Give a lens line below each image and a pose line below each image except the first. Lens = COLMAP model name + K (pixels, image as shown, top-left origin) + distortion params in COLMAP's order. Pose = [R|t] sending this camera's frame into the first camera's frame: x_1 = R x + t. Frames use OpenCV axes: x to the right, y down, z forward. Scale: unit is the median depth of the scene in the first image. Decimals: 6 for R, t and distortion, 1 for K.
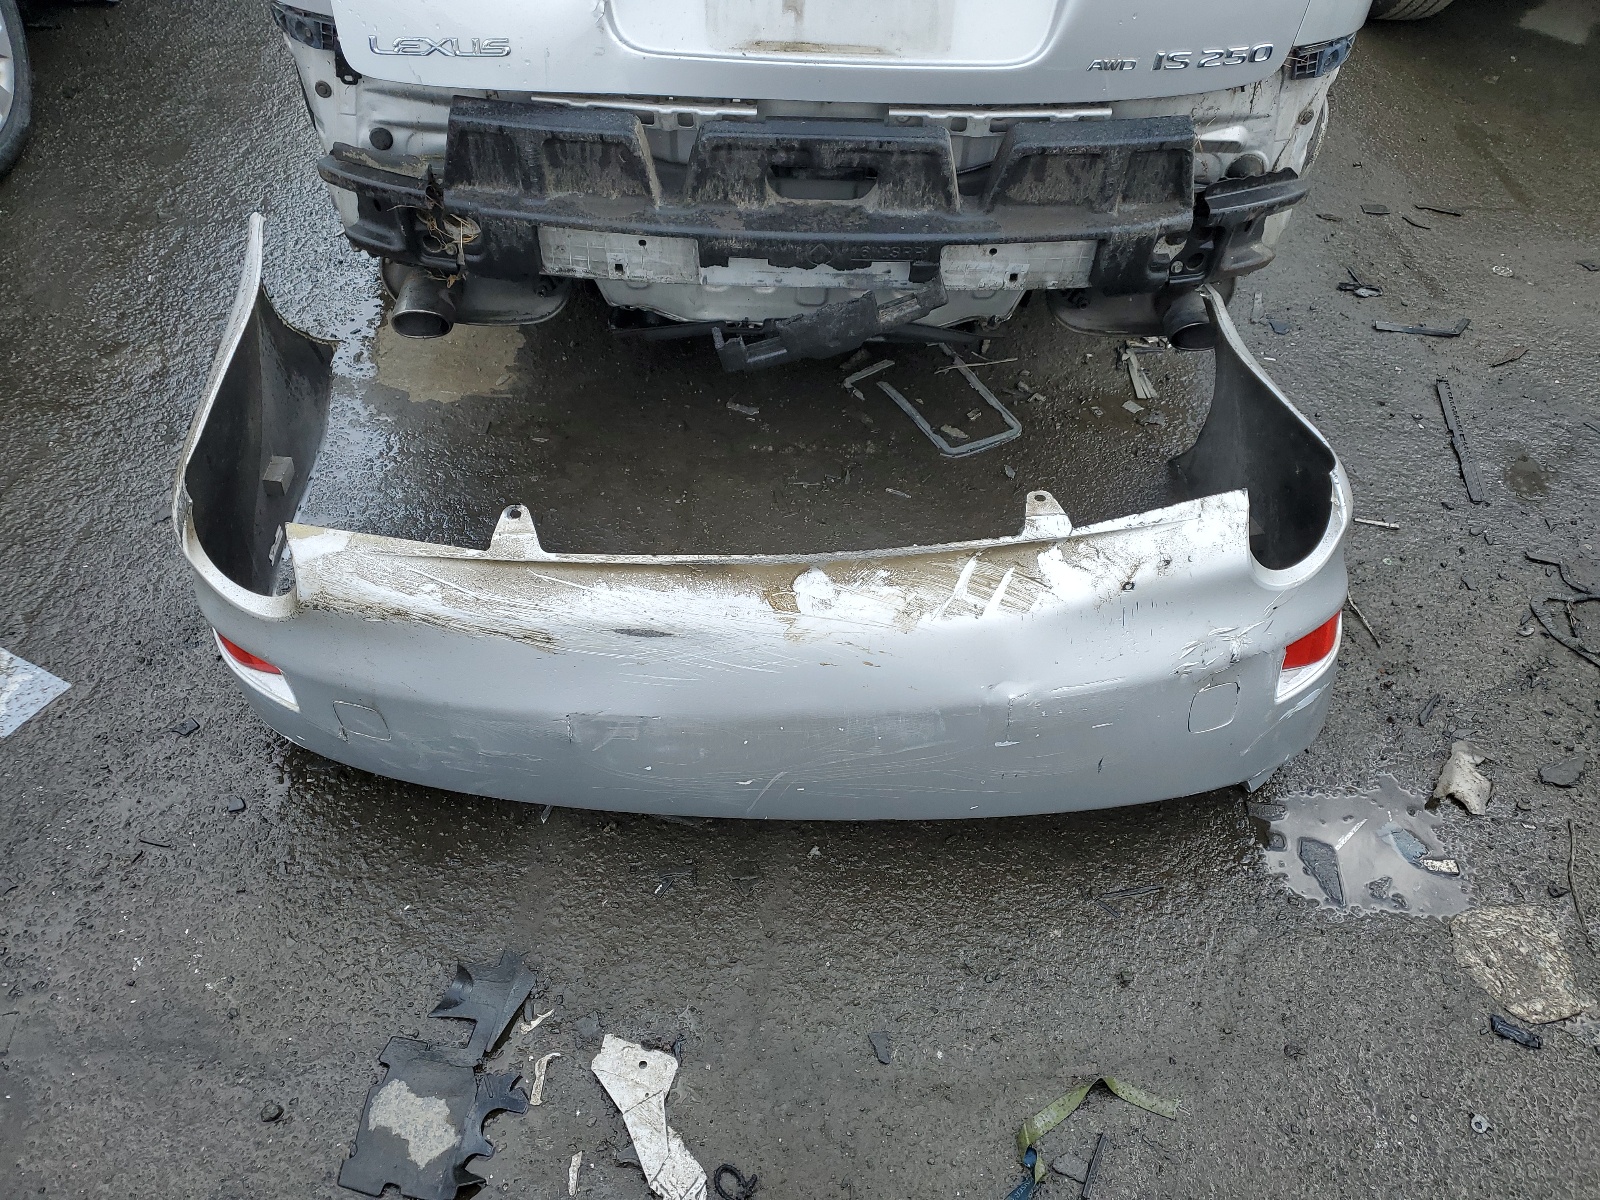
lens RADIAL K [[1216.4, 0, 749.3], [0, 1216.4, 599.1], [0, 0, 1]] dist [-0.005251, 0.002557]
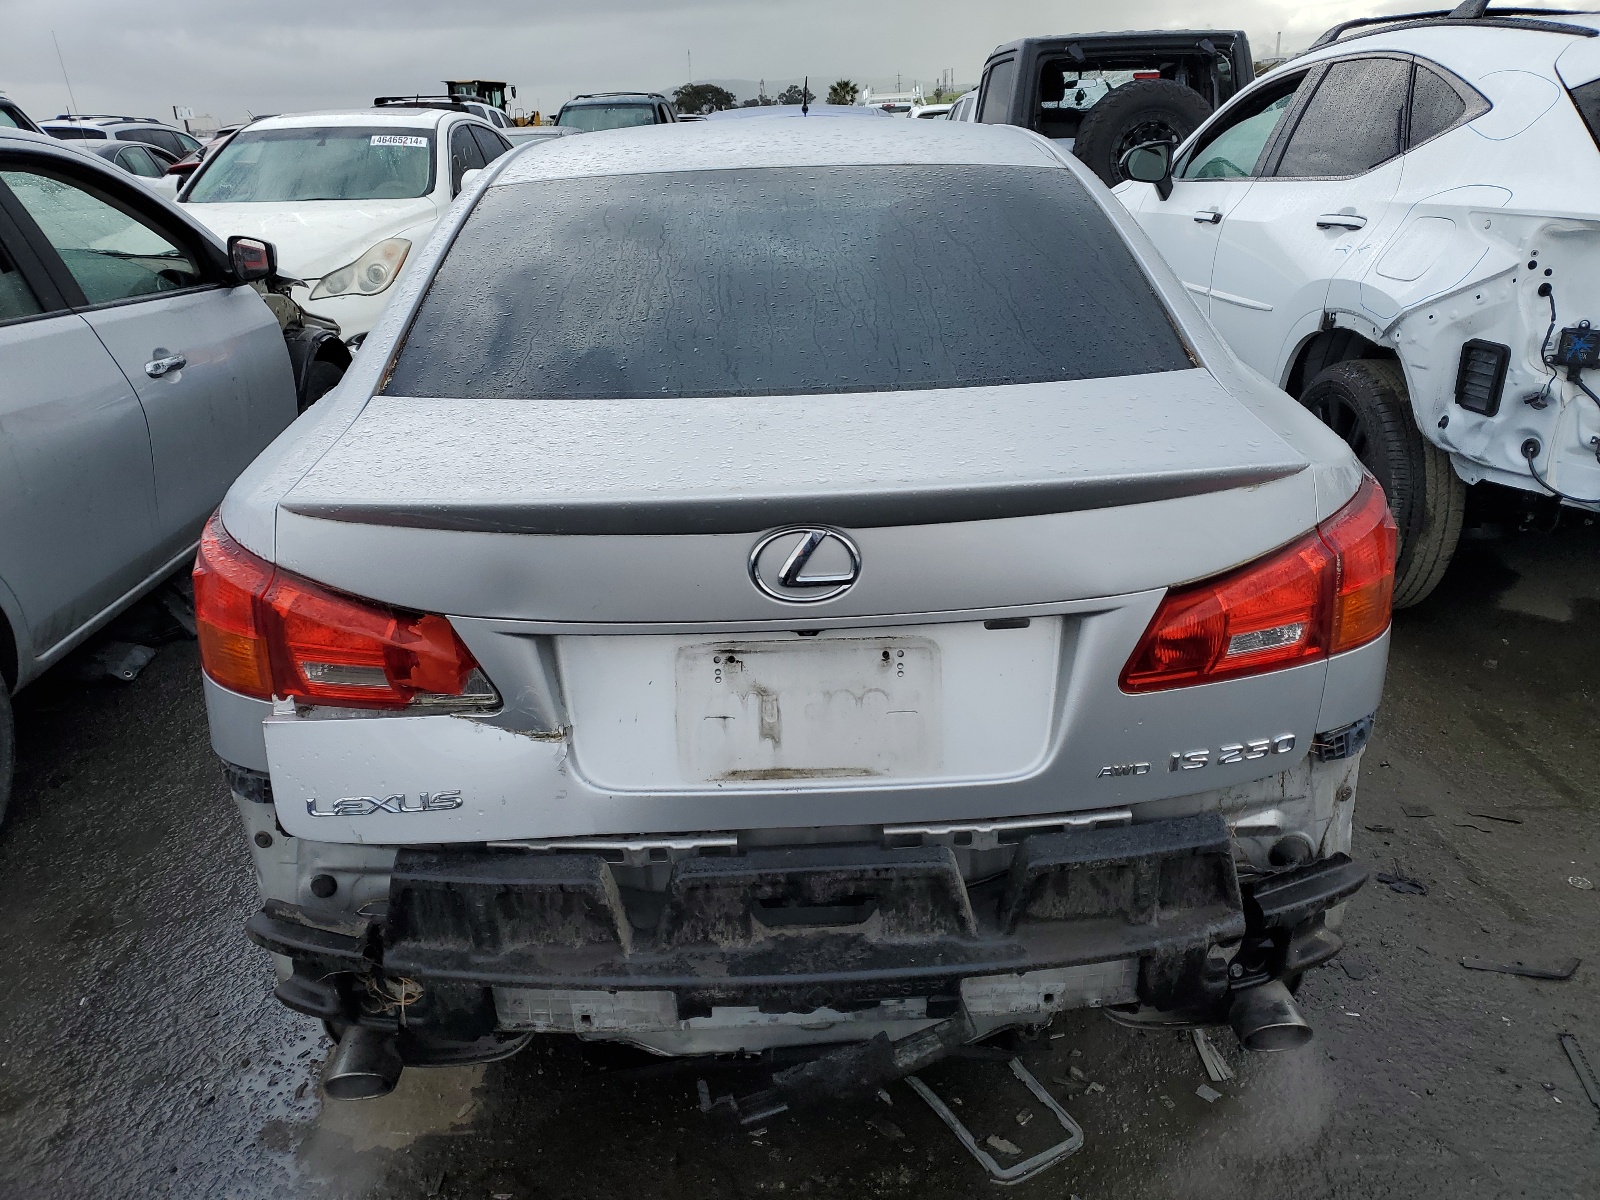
lens RADIAL K [[1216.4, 0, 749.3], [0, 1216.4, 599.1], [0, 0, 1]] dist [-0.005251, 0.002557]
pose [[0.998365, -0.055686, -0.012905, 0.035600], [0.045002, 0.904902, -0.423234, -0.175542], [0.035246, 0.421961, 0.905928, 0.104716]]
